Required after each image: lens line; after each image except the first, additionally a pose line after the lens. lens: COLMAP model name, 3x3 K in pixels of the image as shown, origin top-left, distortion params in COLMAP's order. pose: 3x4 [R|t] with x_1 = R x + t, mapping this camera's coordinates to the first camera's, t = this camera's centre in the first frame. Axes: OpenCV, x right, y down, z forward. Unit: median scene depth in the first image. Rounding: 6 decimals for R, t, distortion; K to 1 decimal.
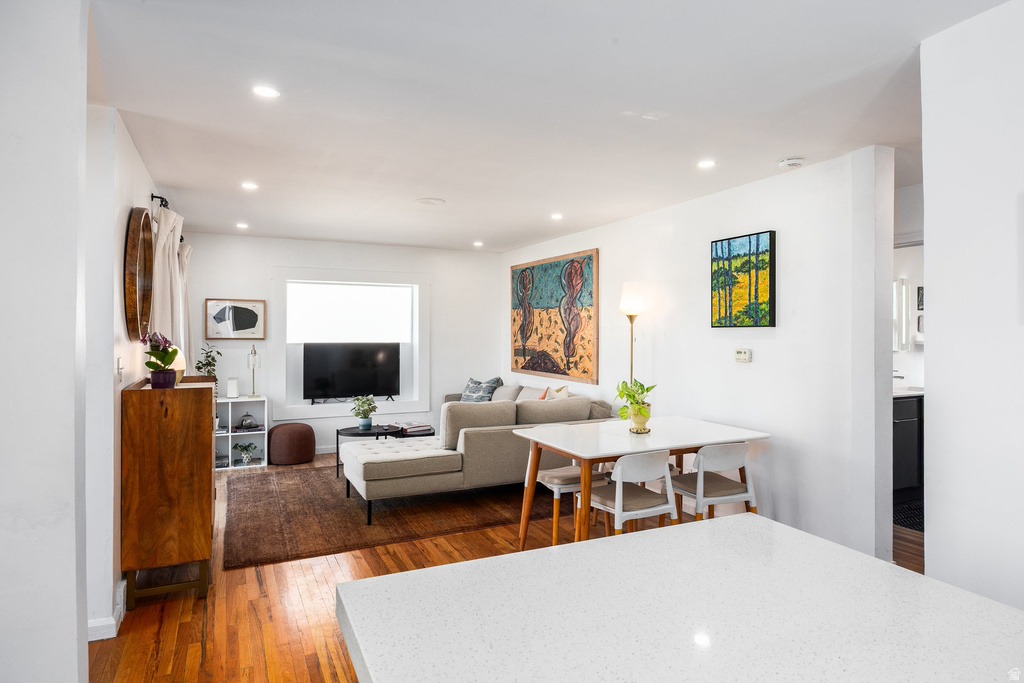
lens RADIAL K [[598.3, 0, 520.4], [0, 598.3, 330.4], [0, 0, 1]] dist [0.000109, 0.003057]
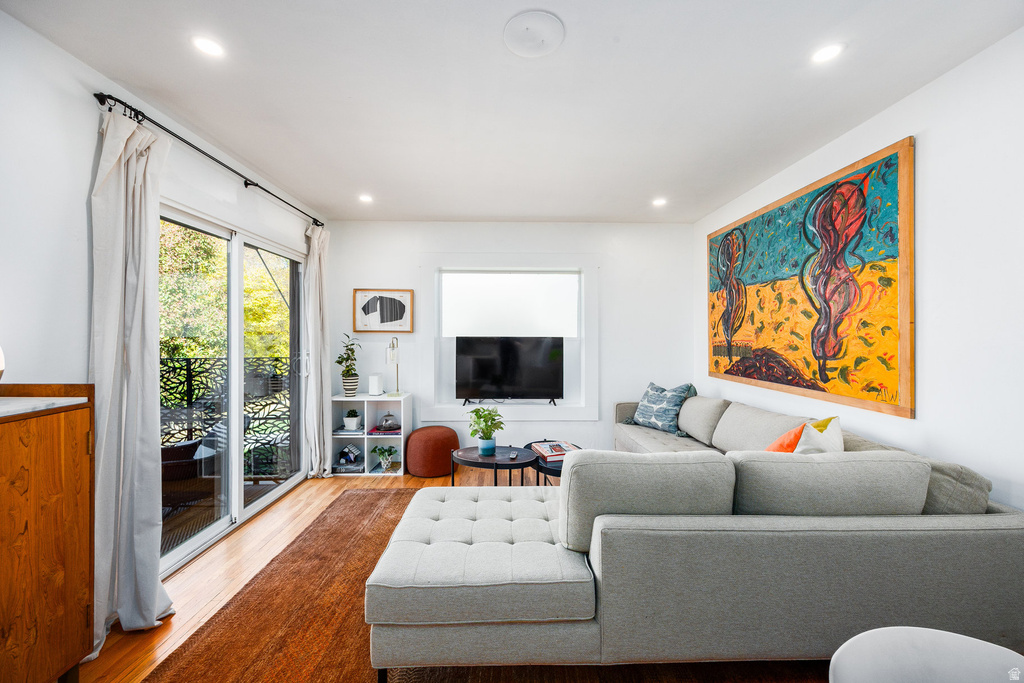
lens RADIAL K [[412.0, 0, 511.3], [0, 412.0, 334.2], [0, 0, 1]] dist [0.001508, -0.000146]
pose [[0.901202, -0.003309, -0.433387, -0.017448], [0.002563, 0.999994, -0.002306, 0.021192], [0.433392, 0.000967, 0.901205, 0.528272]]
